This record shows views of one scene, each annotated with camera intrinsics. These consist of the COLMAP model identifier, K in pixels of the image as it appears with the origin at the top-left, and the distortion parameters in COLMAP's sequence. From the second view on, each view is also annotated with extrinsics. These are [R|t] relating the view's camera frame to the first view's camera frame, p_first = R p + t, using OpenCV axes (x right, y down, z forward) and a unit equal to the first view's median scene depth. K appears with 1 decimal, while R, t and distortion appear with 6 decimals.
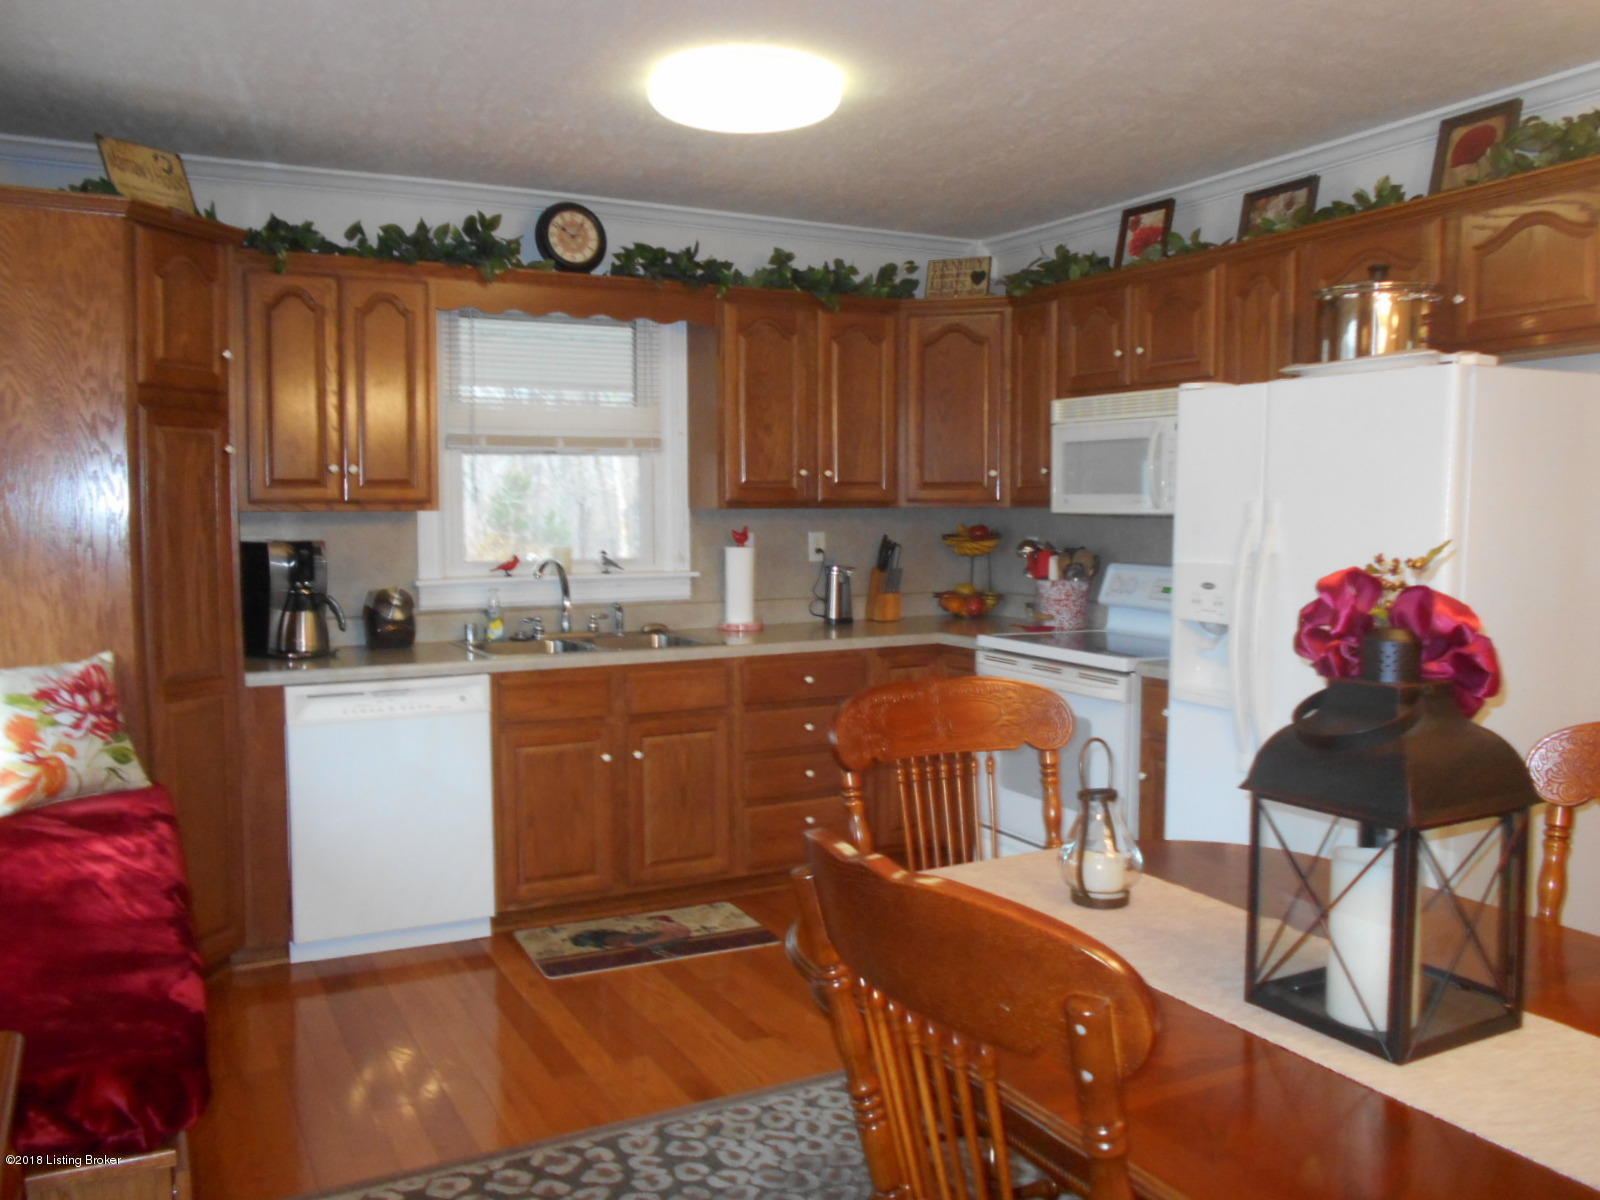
lens RADIAL K [[1336.2, 0, 800.0], [0, 1336.2, 600.0], [0, 0, 1]] dist [-0.106721, 0.110611]
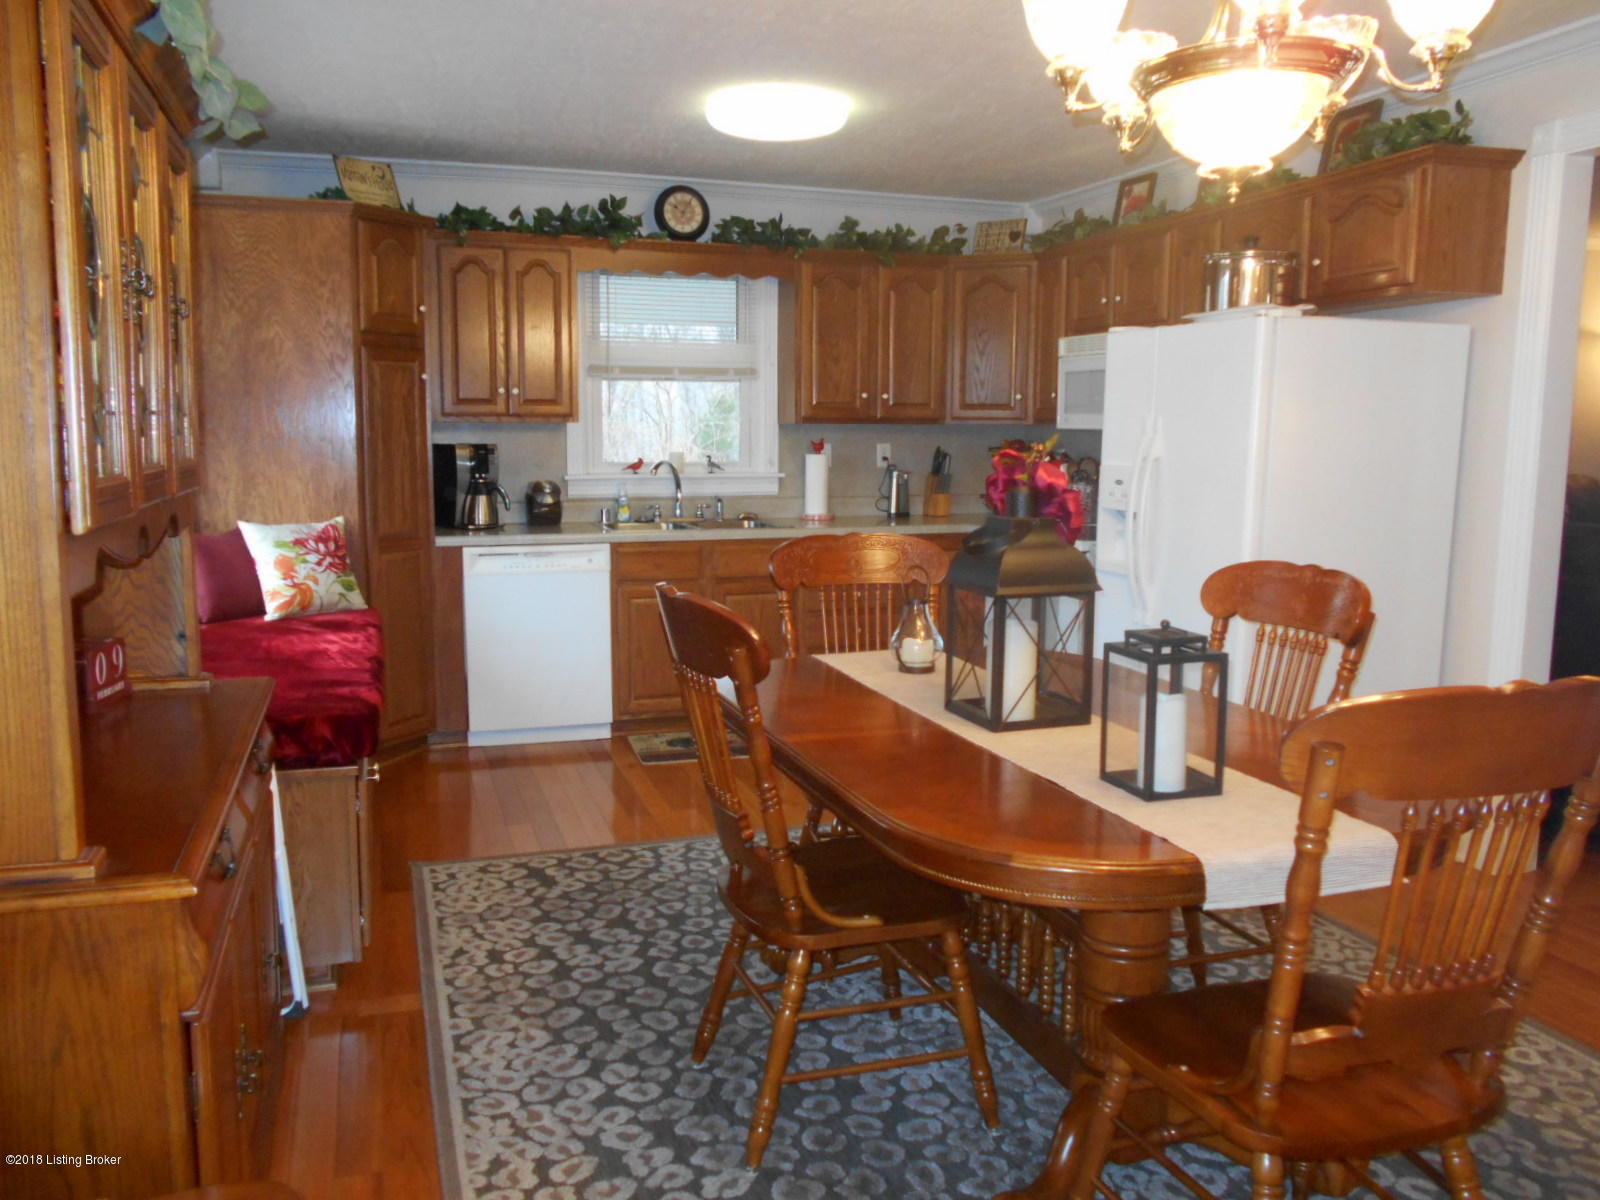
lens RADIAL K [[1283.9, 0, 800.0], [0, 1283.9, 600.0], [0, 0, 1]] dist [-0.053920, 0.004293]
pose [[0.986840, 0.029129, -0.159055, 0.163793], [-0.019200, 0.997790, 0.063609, 0.025521], [0.160557, -0.059718, 0.985218, -0.258447]]
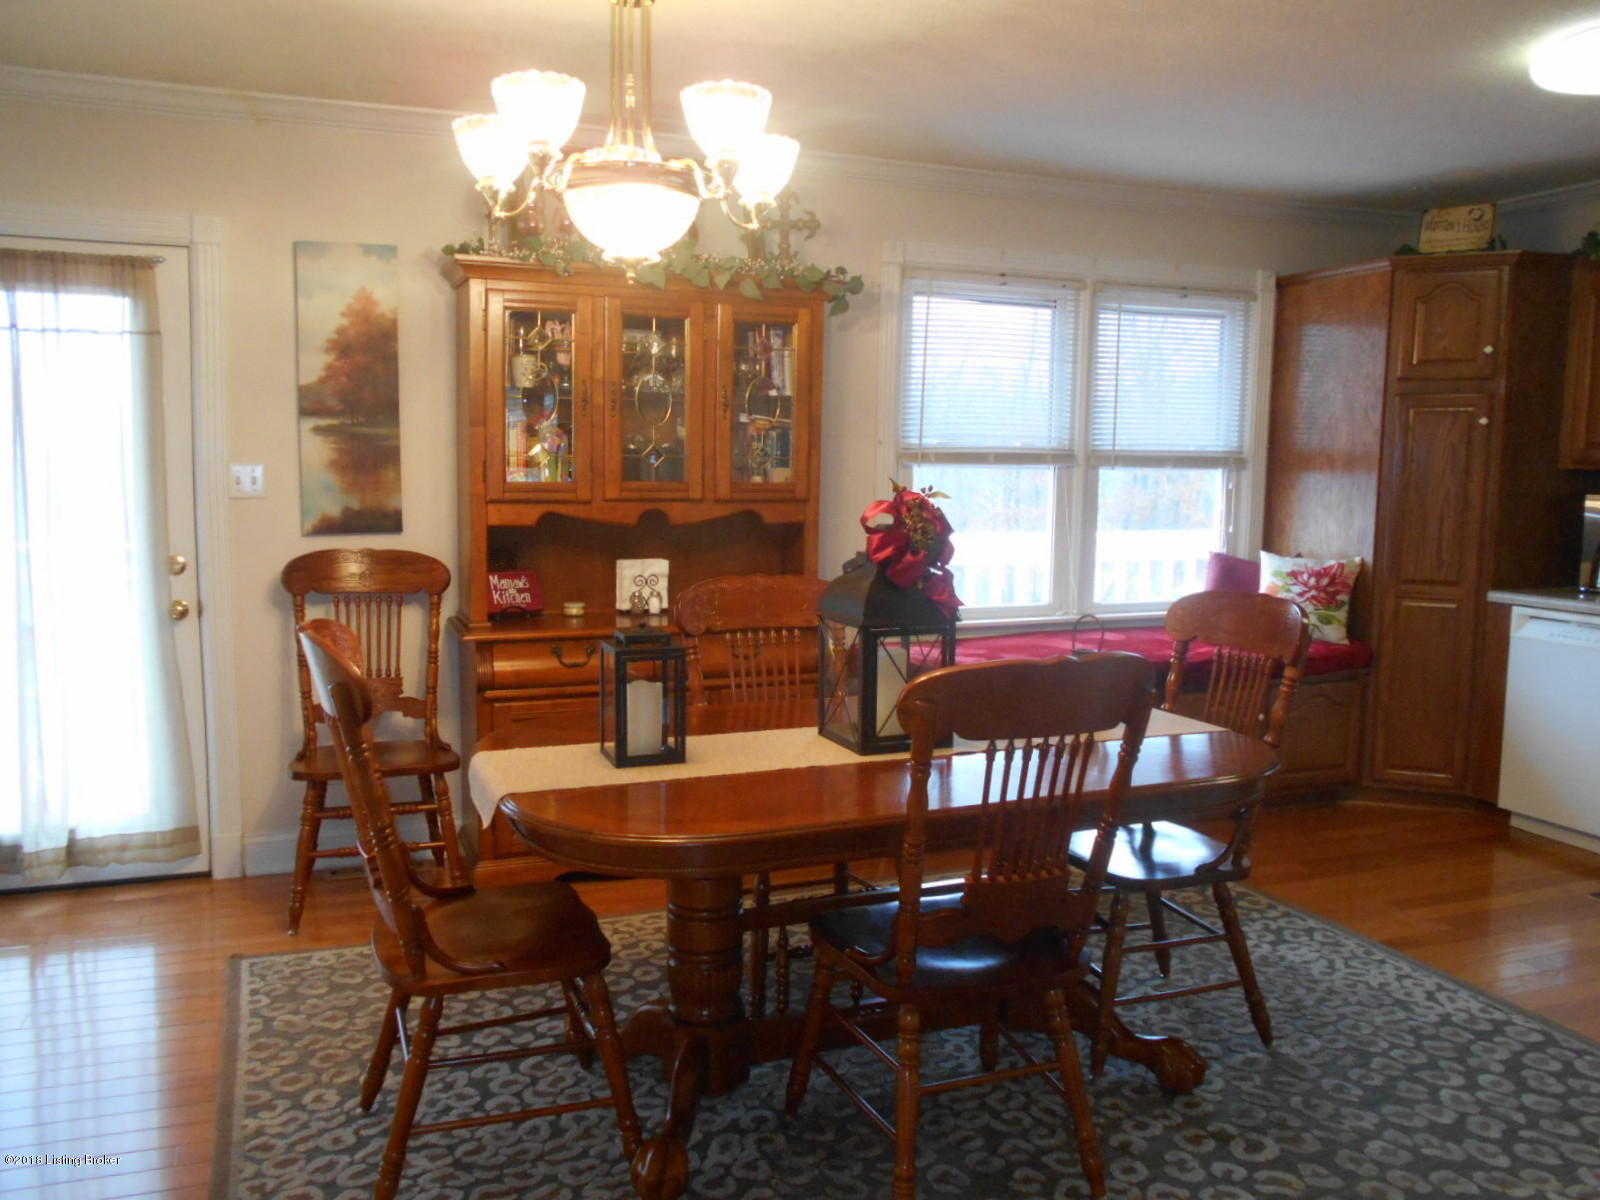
lens RADIAL K [[1283.9, 0, 800.0], [0, 1283.9, 600.0], [0, 0, 1]] dist [-0.053920, 0.004293]
pose [[-0.142055, 0.109654, -0.983766, 0.844771], [-0.073463, 0.989937, 0.120950, -0.034906], [0.987129, 0.089452, -0.132570, 0.428526]]
